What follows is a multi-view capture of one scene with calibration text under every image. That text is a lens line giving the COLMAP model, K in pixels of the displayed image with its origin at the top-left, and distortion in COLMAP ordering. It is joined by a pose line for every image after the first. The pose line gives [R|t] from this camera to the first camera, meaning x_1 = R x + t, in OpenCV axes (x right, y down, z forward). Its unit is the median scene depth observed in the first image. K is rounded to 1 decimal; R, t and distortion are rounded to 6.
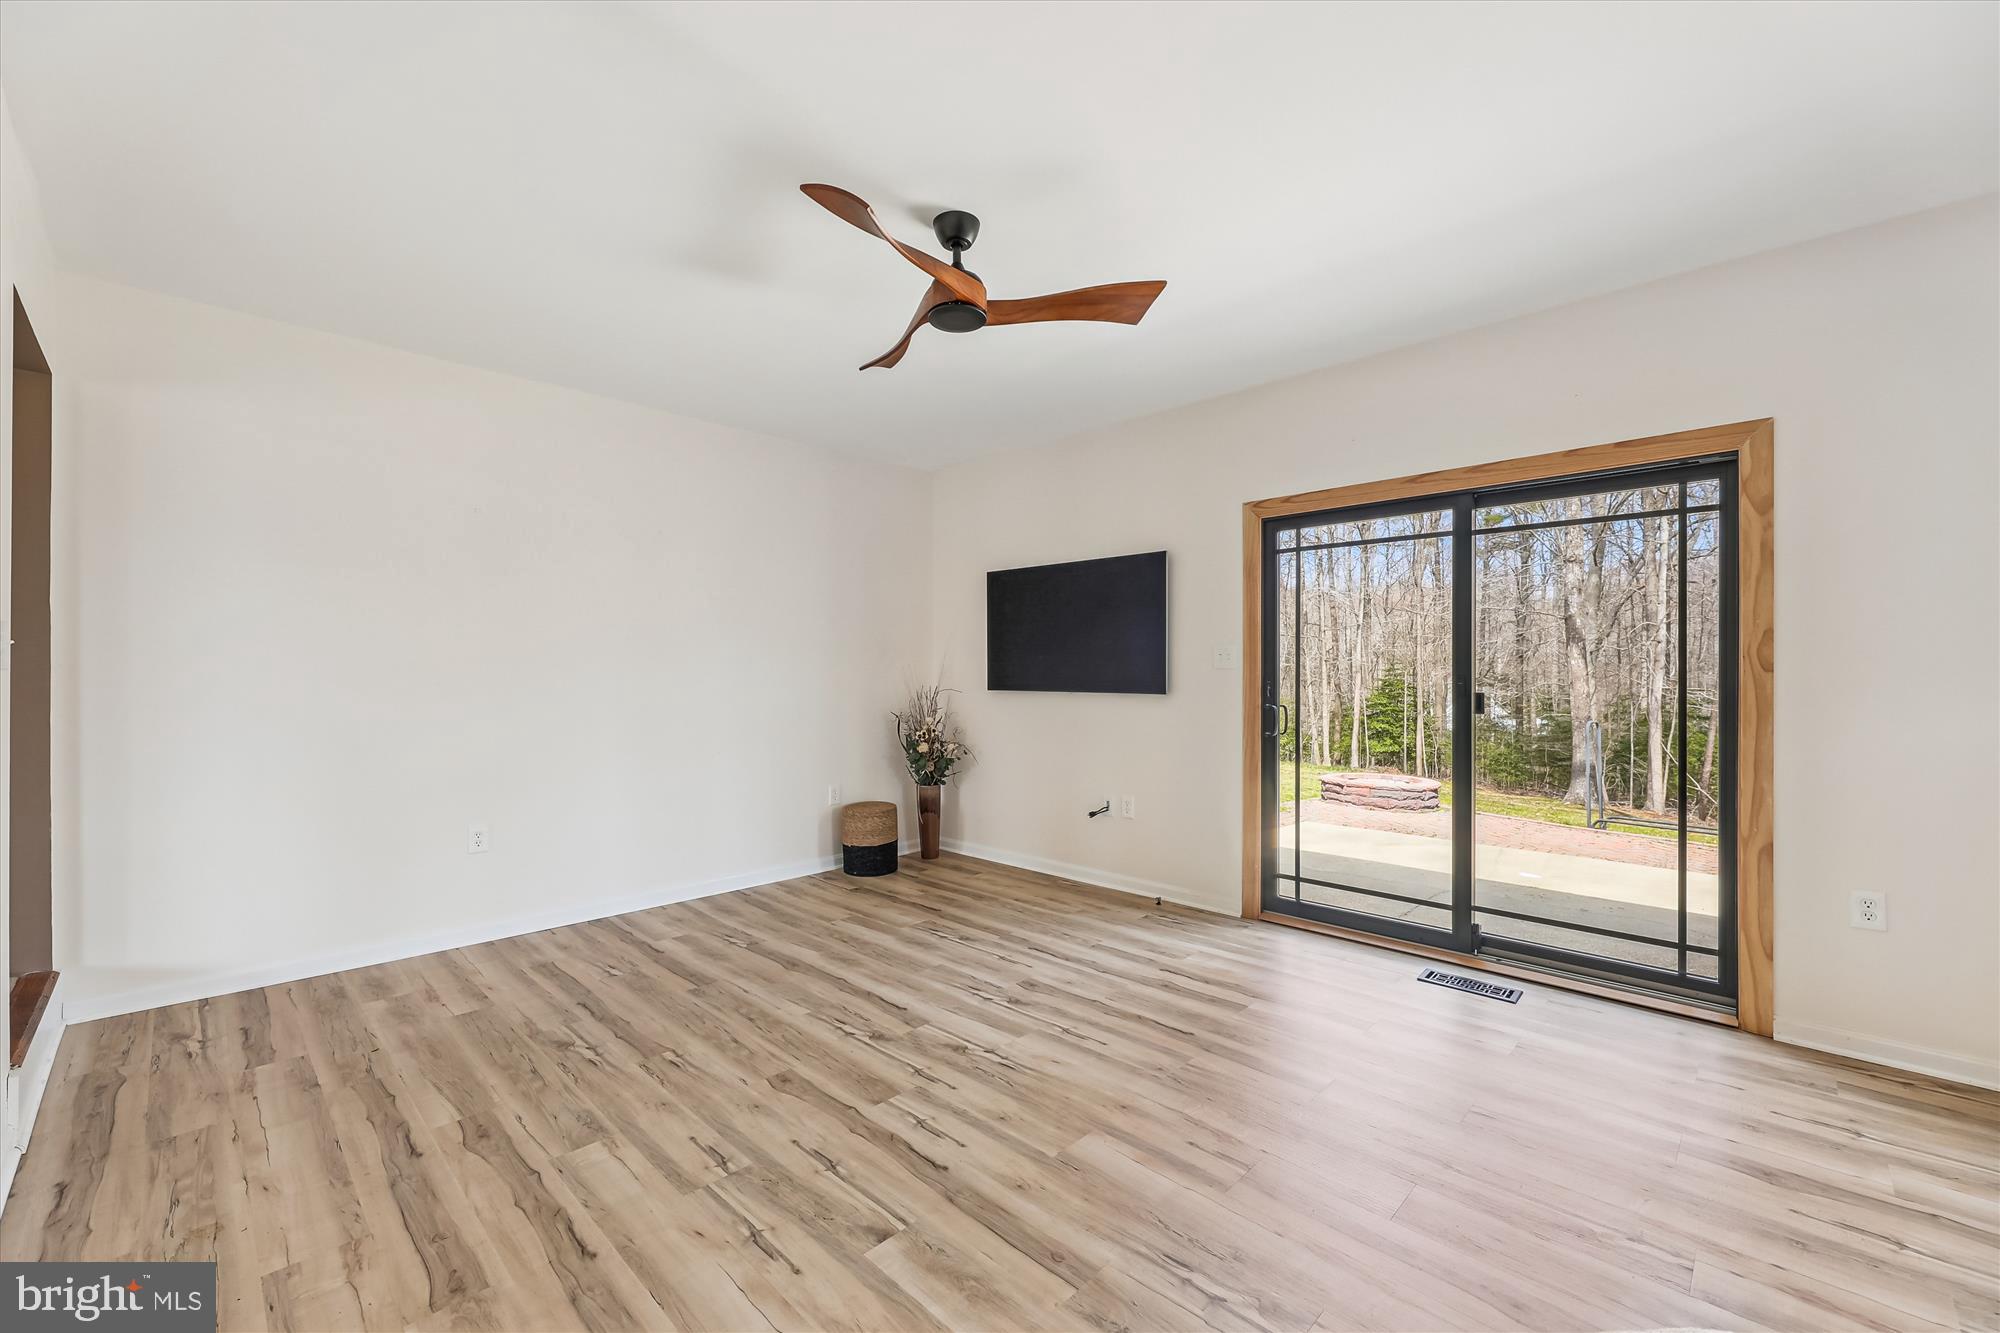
lens RADIAL K [[807.2, 0, 1009.4], [0, 807.2, 673.0], [0, 0, 1]] dist [0.000862, -0.000177]
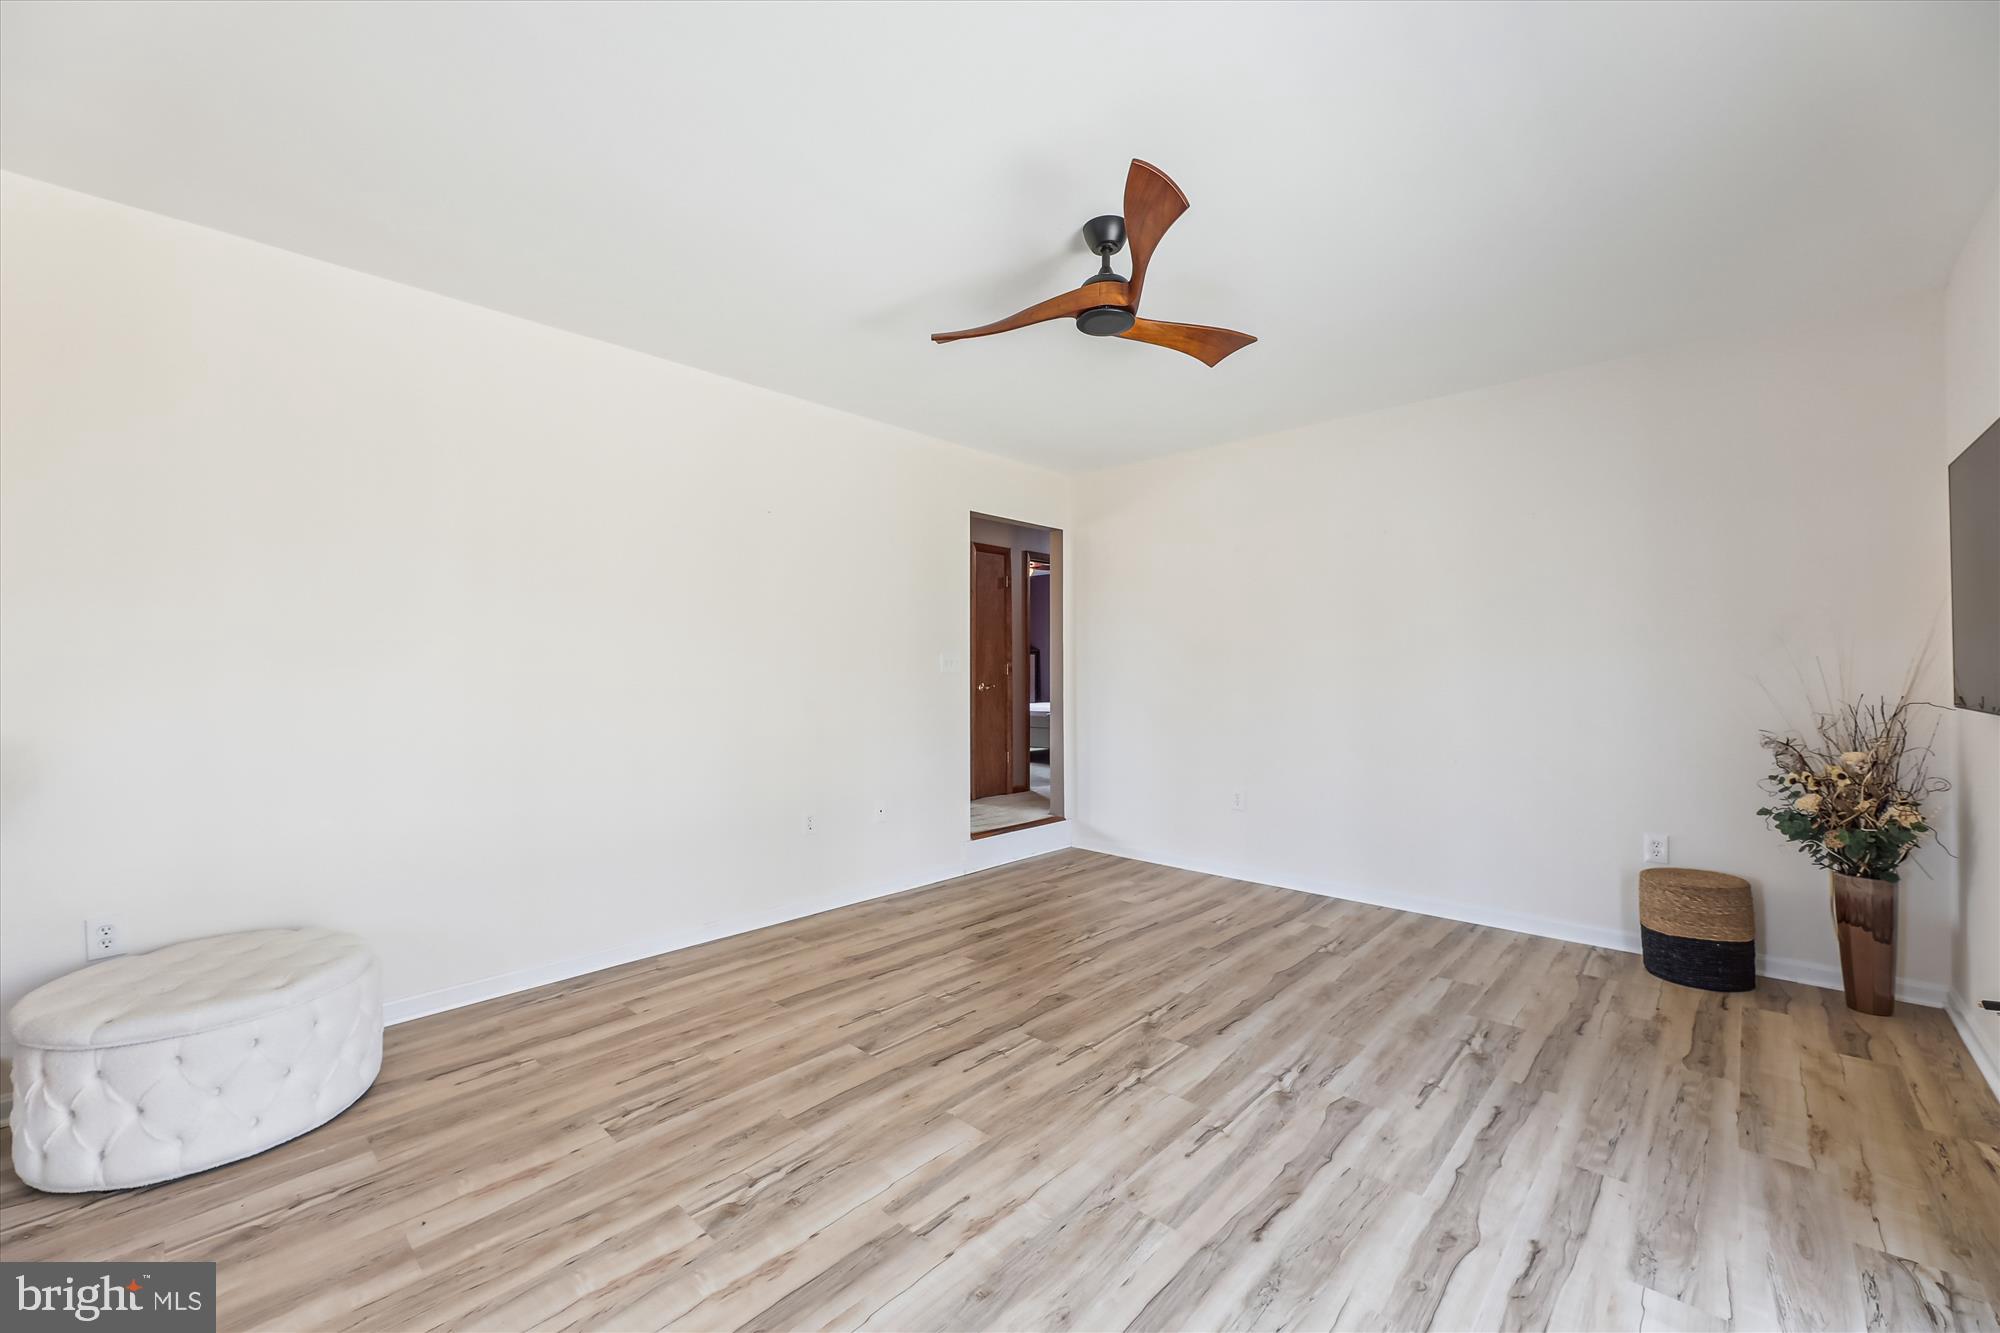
lens RADIAL K [[807.2, 0, 1009.4], [0, 807.2, 673.0], [0, 0, 1]] dist [0.000862, -0.000177]
pose [[0.017946, 0.001413, -0.999838, 0.773009], [0.003128, 0.999994, 0.001470, -0.008387], [0.999834, -0.003154, 0.017942, 0.701838]]
